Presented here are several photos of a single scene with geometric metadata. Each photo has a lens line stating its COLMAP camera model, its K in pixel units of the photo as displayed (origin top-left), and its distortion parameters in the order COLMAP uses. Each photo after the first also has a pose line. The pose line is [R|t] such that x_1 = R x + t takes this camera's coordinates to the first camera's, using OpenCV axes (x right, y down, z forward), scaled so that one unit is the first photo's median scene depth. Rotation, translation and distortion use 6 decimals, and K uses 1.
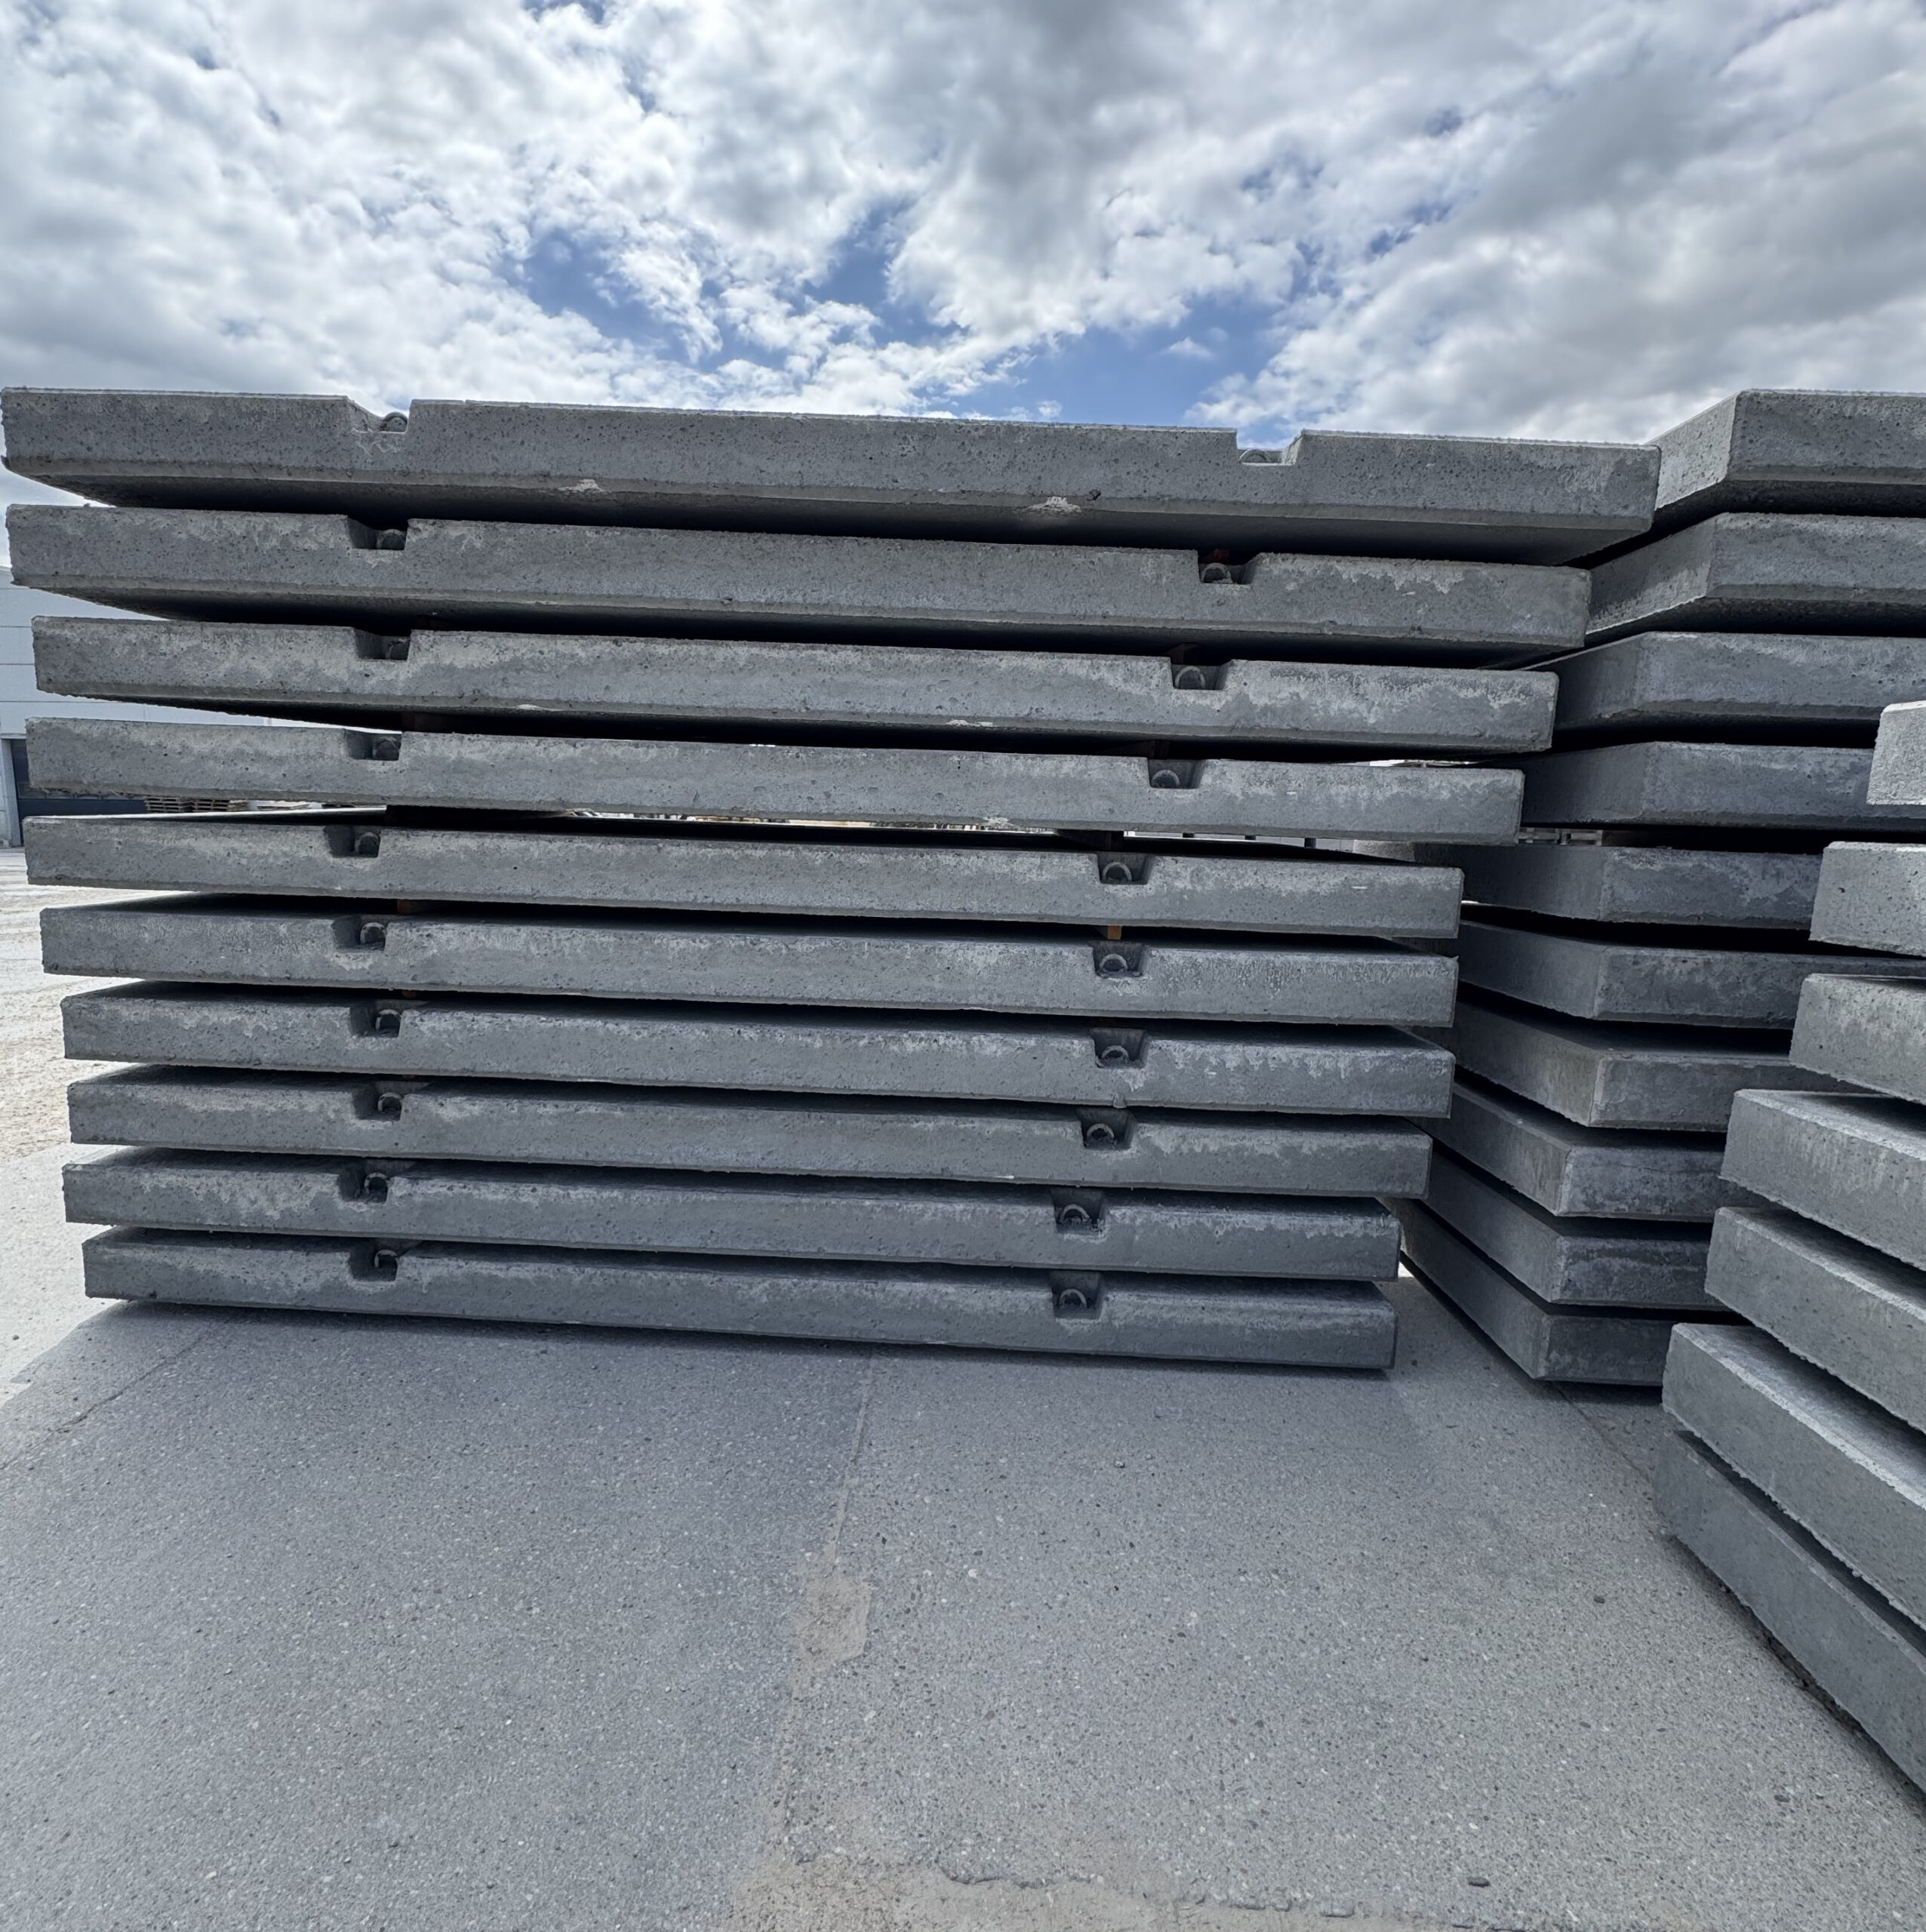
lens RADIAL K [[1023.2, 0, 959.7], [0, 1023.2, 988.4], [0, 0, 1]] dist [-0.002125, 0.002284]
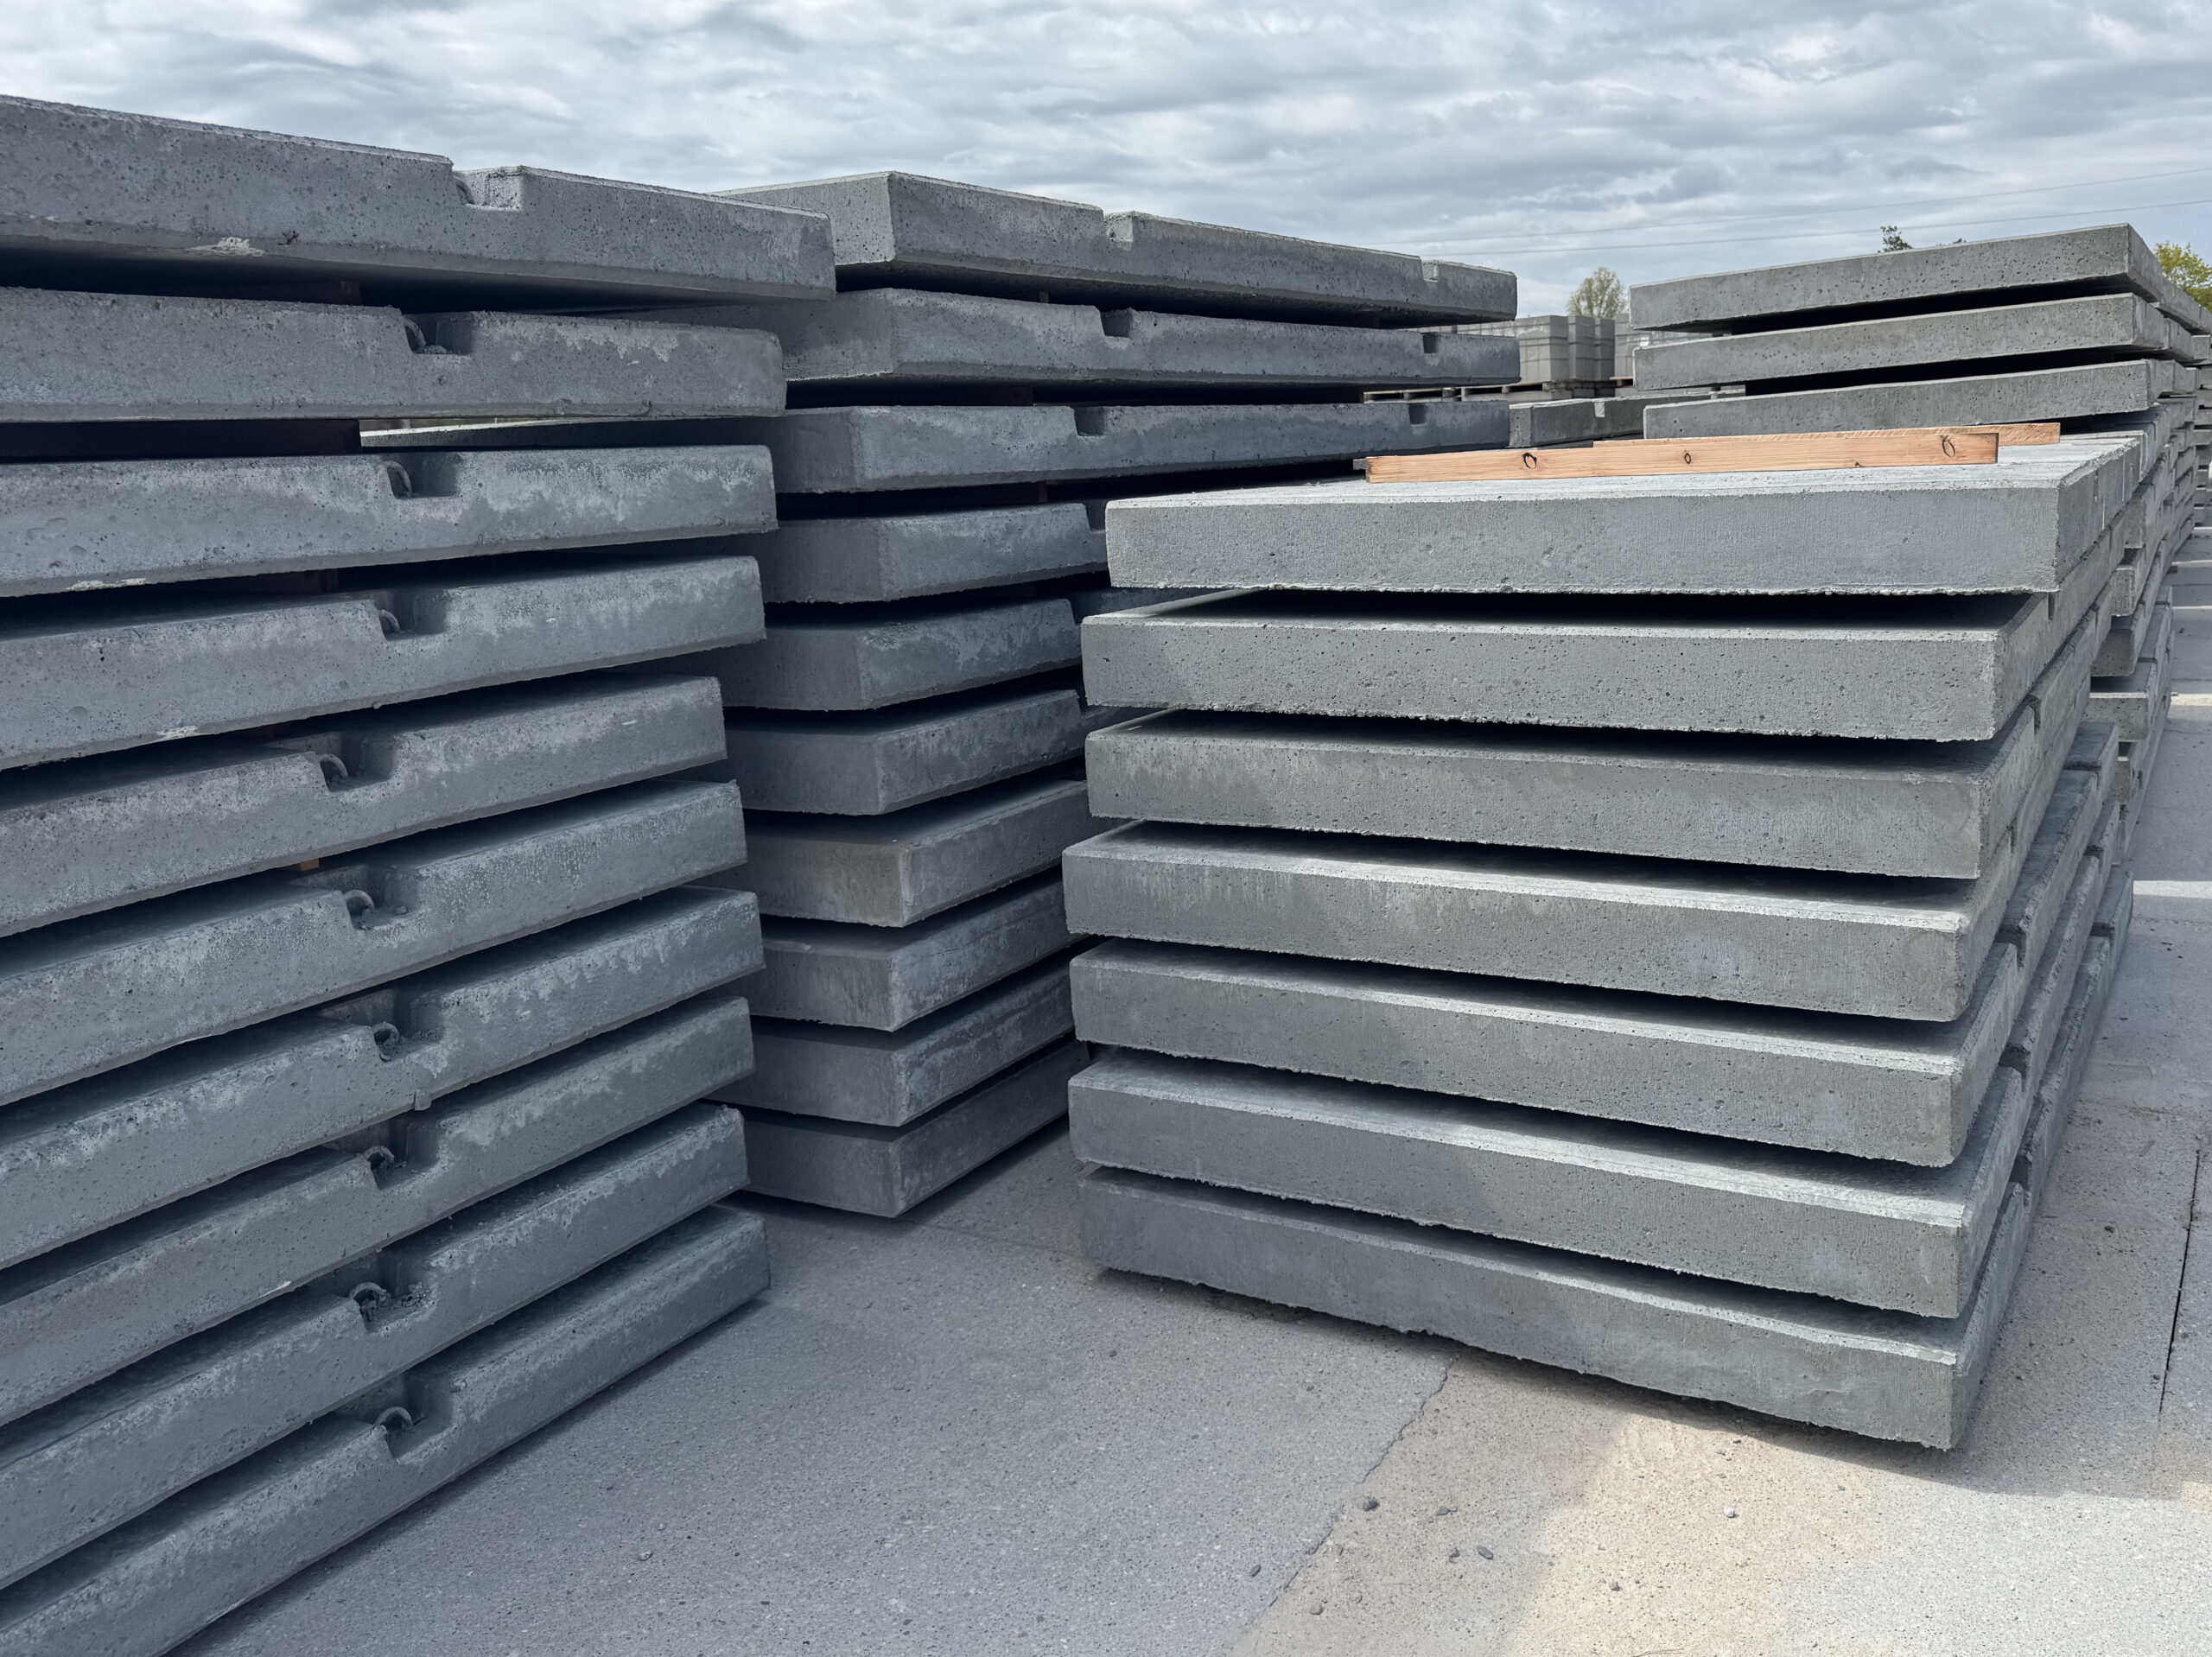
lens RADIAL K [[1736.4, 0, 1110.9], [0, 1736.4, 772.1], [0, 0, 1]] dist [0.101427, -0.137524]
pose [[0.504327, -0.218565, 0.835394, -0.584206], [0.212247, 0.969134, 0.125423, -0.160209], [-0.837022, 0.114056, 0.535150, -0.024314]]
